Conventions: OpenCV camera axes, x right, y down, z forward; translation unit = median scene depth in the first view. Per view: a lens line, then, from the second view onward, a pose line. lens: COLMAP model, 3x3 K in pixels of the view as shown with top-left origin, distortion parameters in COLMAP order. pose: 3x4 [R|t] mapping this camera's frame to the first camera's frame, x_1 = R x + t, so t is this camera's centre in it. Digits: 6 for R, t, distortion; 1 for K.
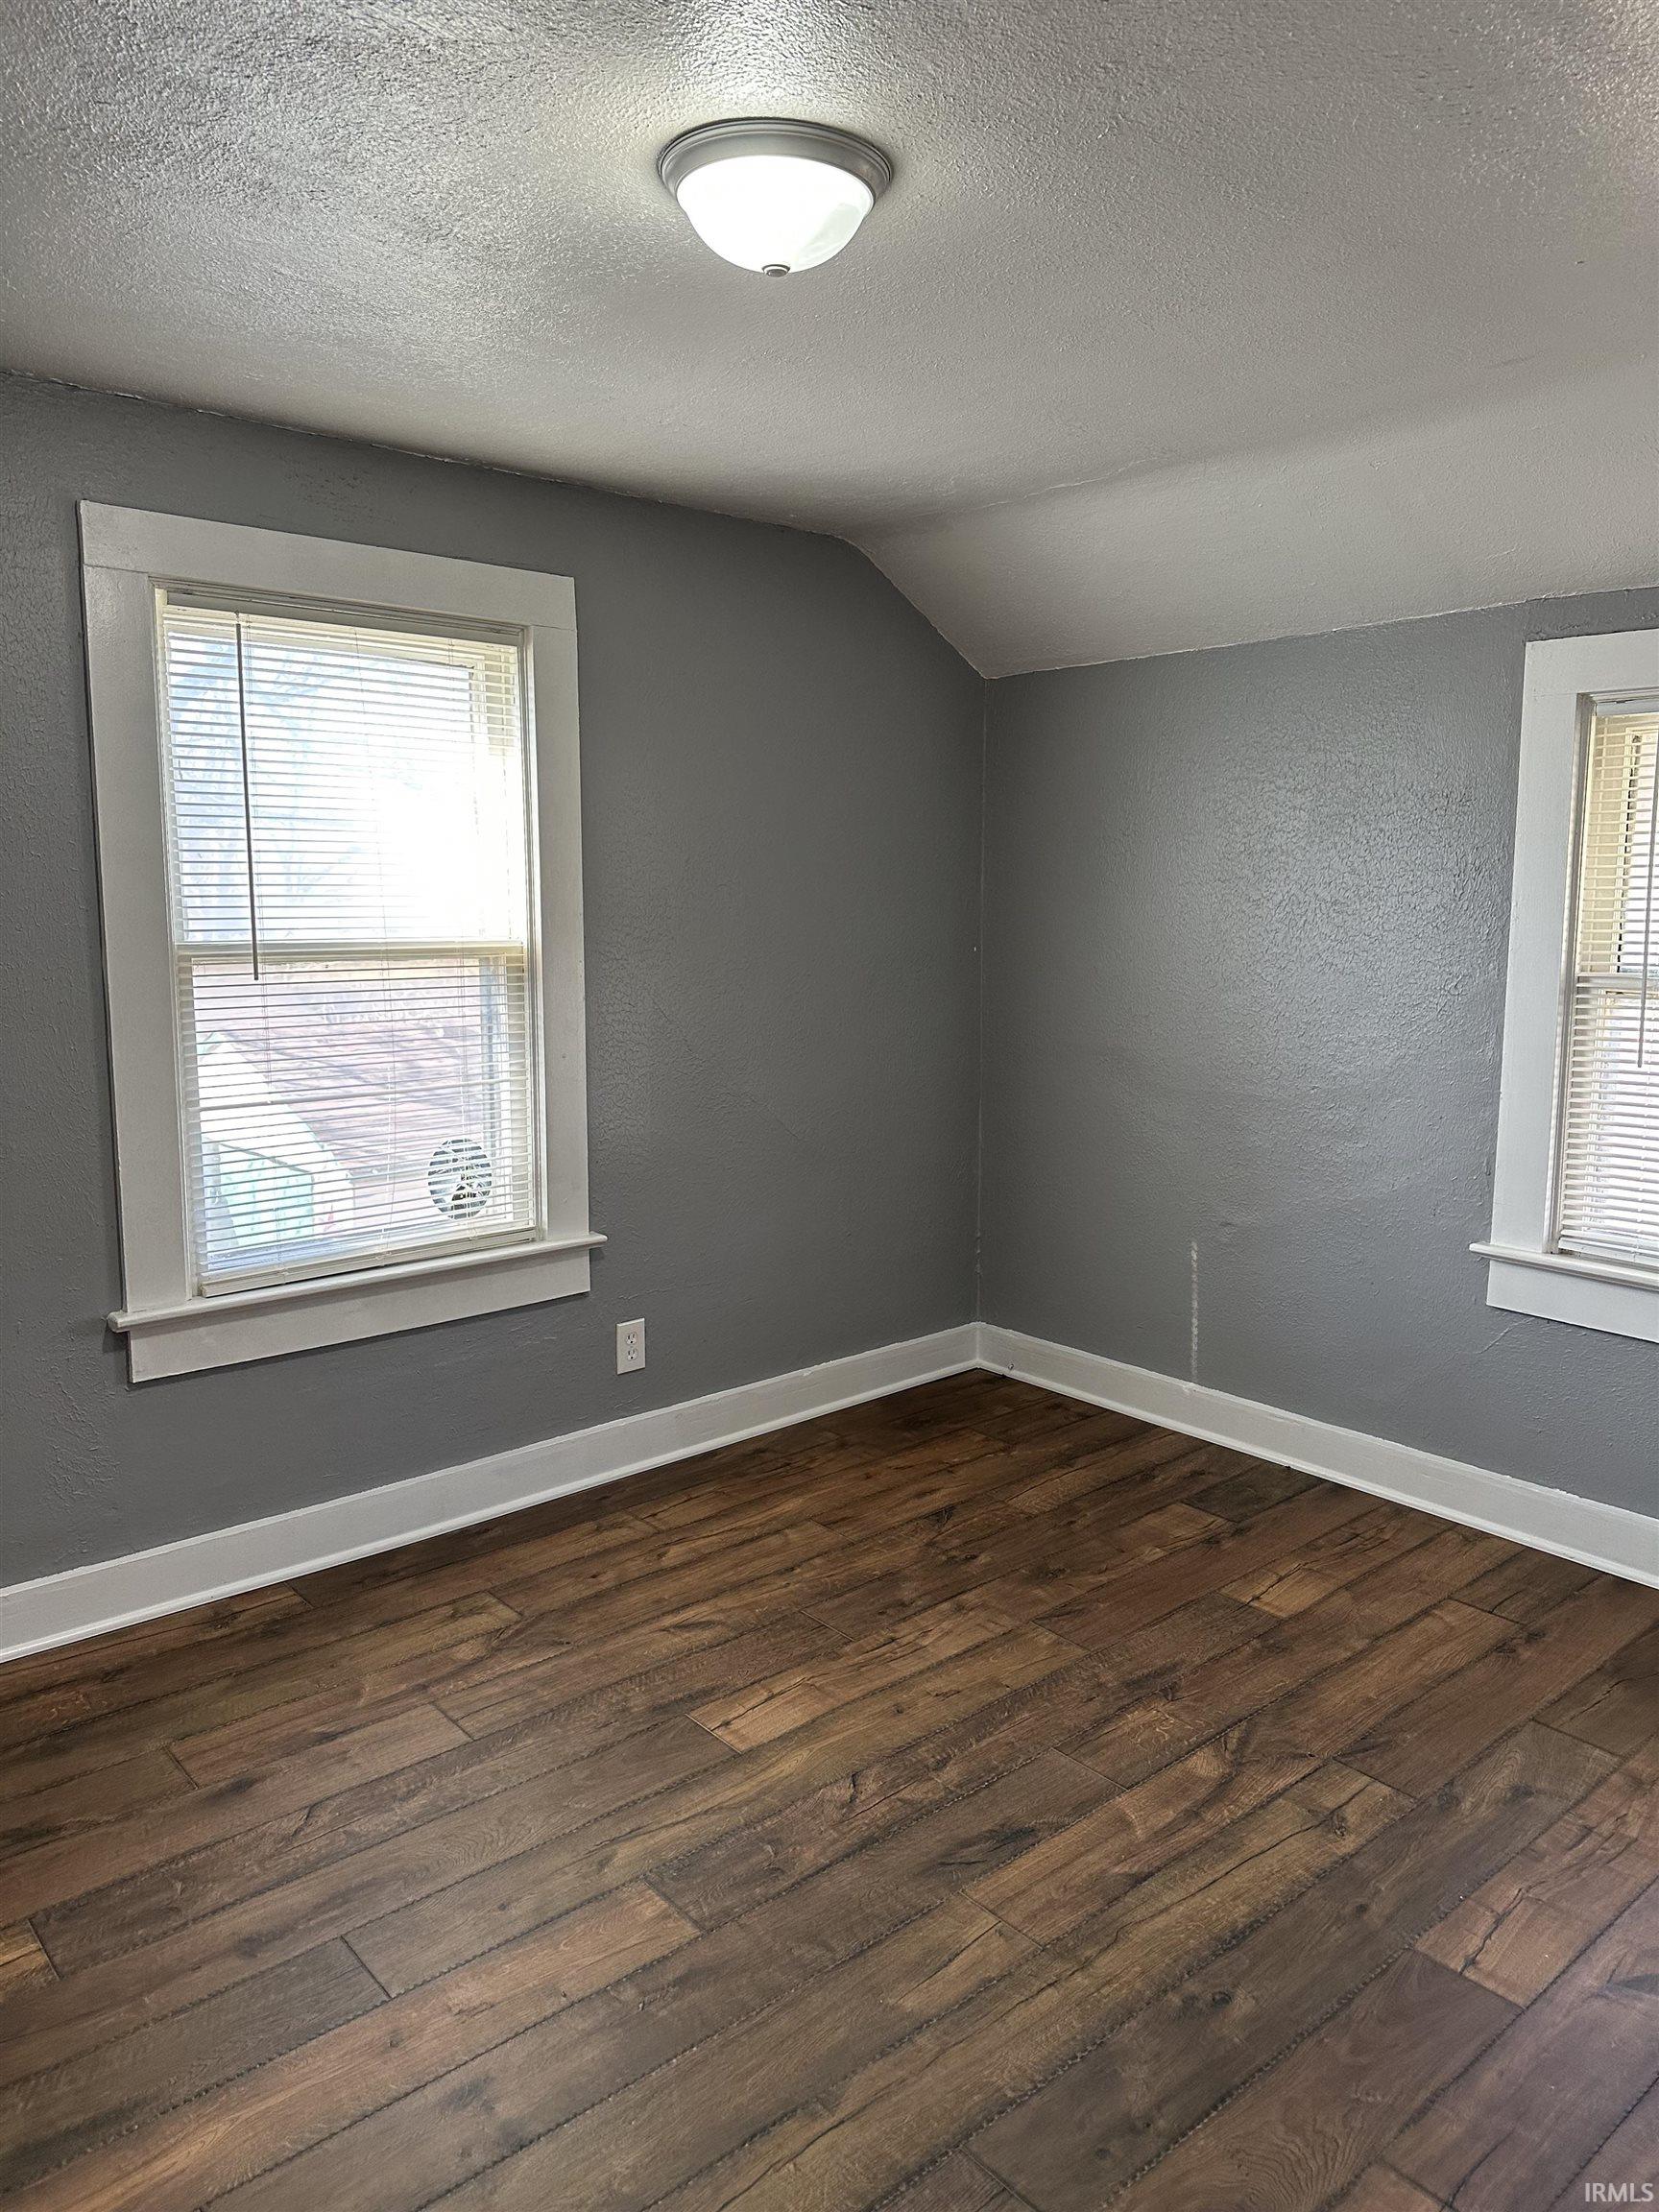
lens RADIAL K [[1550.4, 0, 831.5], [0, 1550.4, 1113.8], [0, 0, 1]] dist [0.039943, -0.029402]
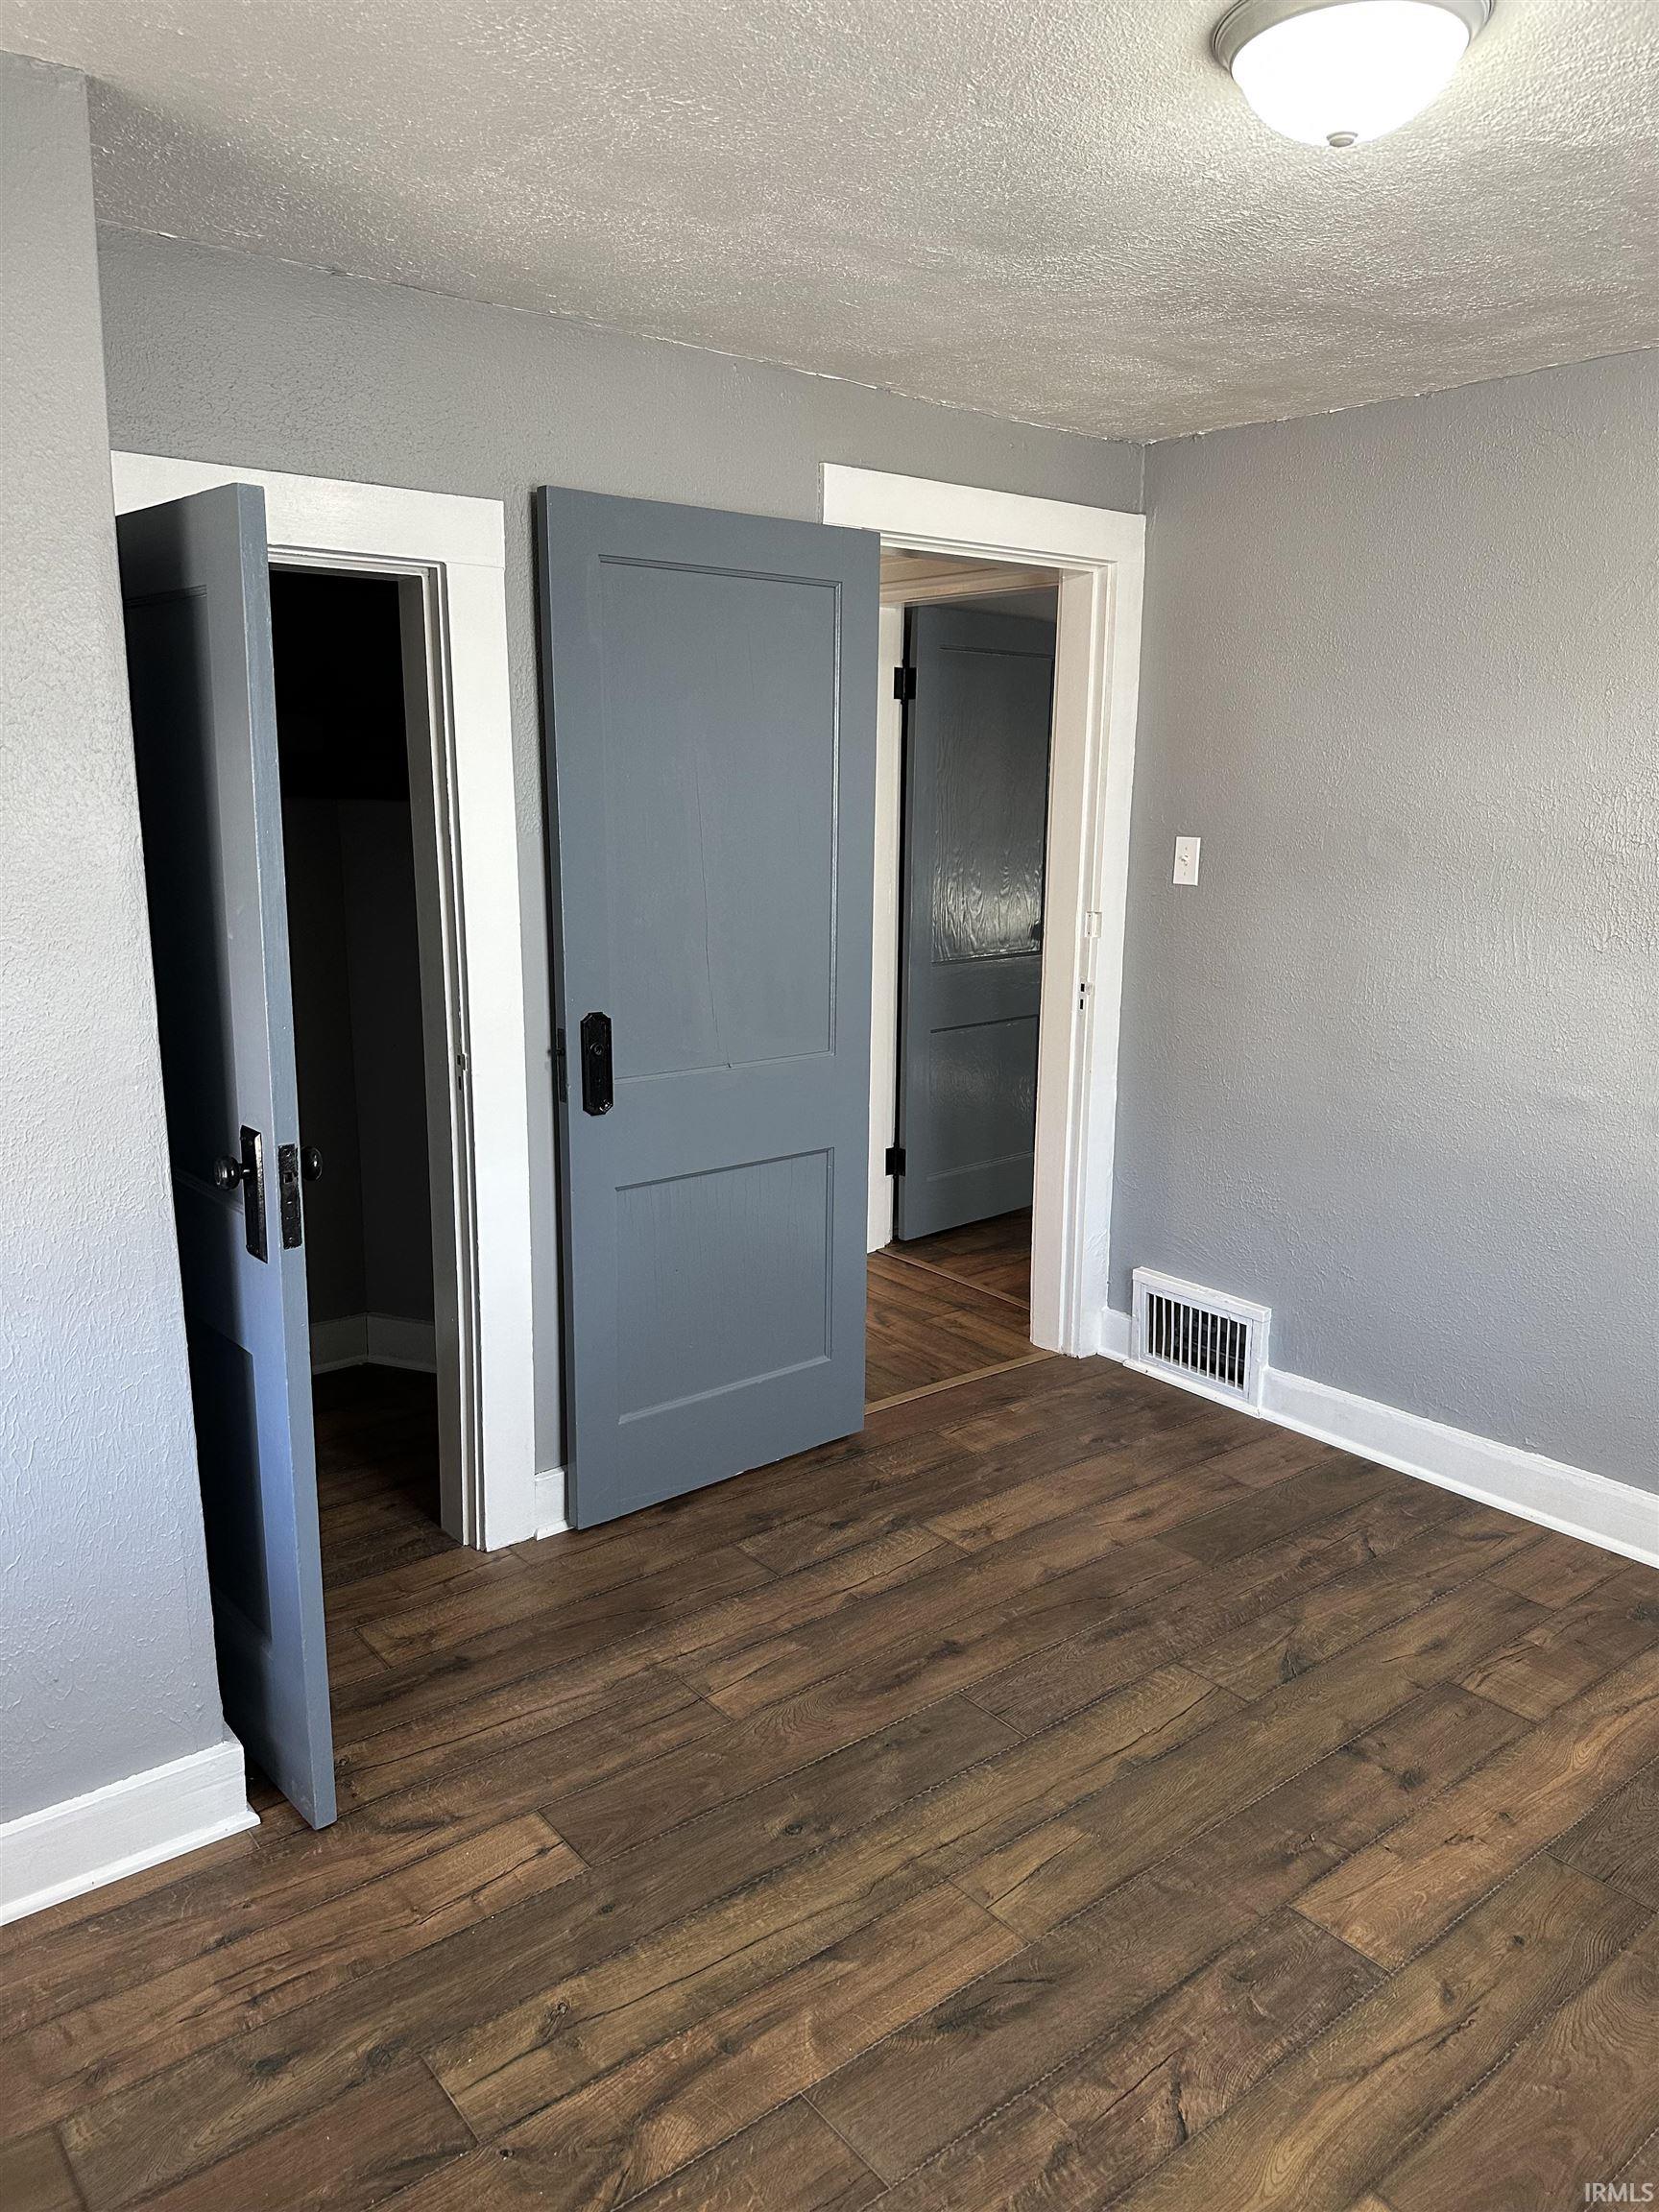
lens RADIAL K [[1548.8, 0, 817.9], [0, 1548.8, 1104.4], [0, 0, 1]] dist [0.097065, -0.119998]
pose [[-0.999013, -0.026078, 0.035954, 0.188440], [-0.011921, 0.937217, 0.348542, -0.288489], [-0.042786, 0.347769, -0.936603, 1.725166]]
